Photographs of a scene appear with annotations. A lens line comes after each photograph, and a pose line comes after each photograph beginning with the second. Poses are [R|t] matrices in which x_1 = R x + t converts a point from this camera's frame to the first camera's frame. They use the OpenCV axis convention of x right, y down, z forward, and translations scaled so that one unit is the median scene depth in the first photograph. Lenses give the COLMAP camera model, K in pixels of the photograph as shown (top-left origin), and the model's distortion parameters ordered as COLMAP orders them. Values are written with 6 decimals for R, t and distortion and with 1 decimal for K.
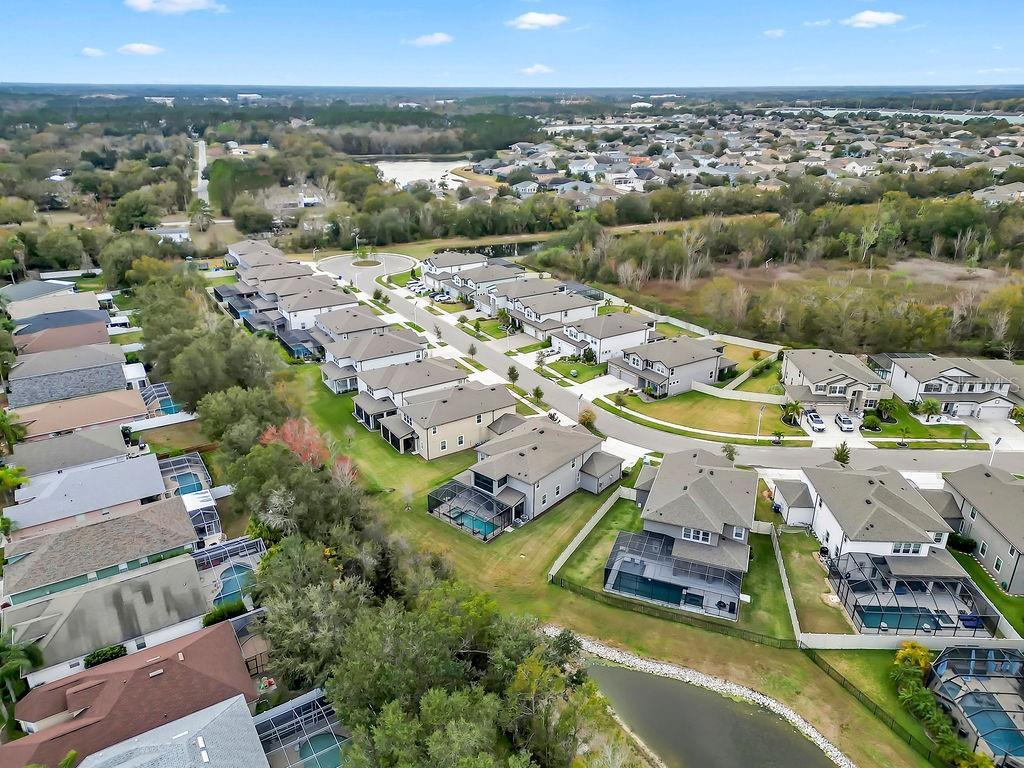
lens RADIAL K [[718.6, 0, 512.0], [0, 718.6, 384.0], [0, 0, 1]] dist [0.077200, -0.080280]
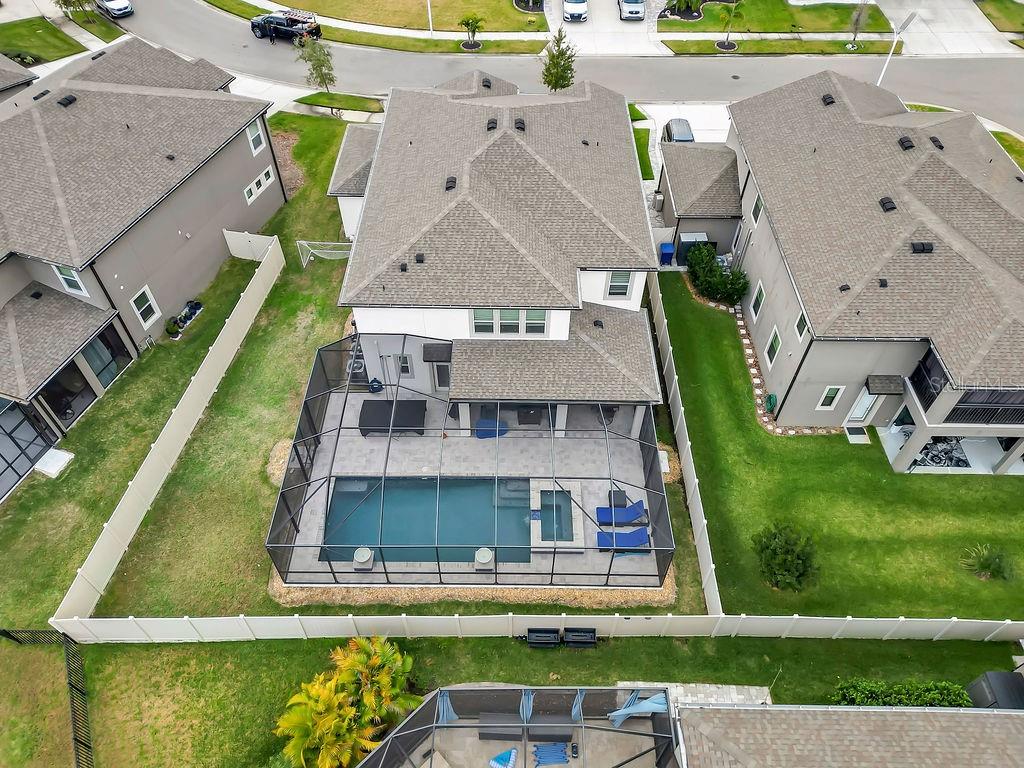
lens RADIAL K [[718.6, 0, 512.0], [0, 718.6, 384.0], [0, 0, 1]] dist [0.077200, -0.080280]
pose [[0.999383, -0.019713, 0.029073, 0.476532], [0.004872, 0.897459, 0.441071, 0.088786], [-0.034786, -0.440657, 0.897001, 0.606002]]
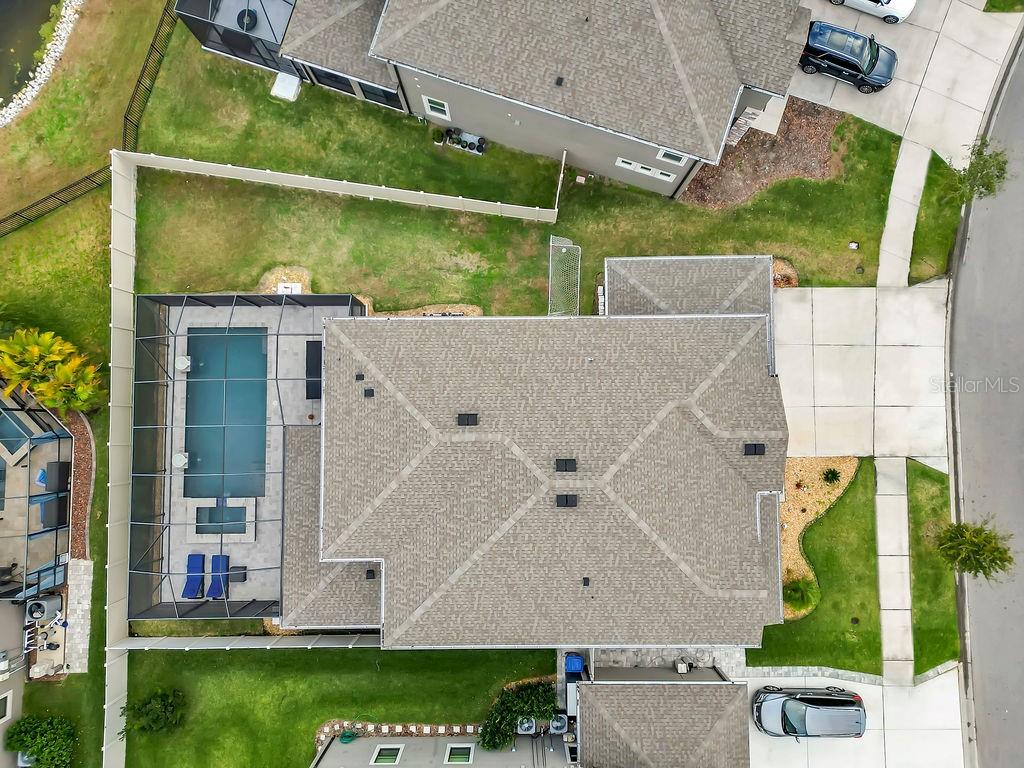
lens RADIAL K [[718.6, 0, 512.0], [0, 718.6, 384.0], [0, 0, 1]] dist [0.077200, -0.080280]
pose [[0.047938, 0.997129, -0.058622, 0.463540], [-0.375210, 0.072368, 0.924111, -0.119128], [0.925699, -0.022304, 0.377602, 0.850660]]
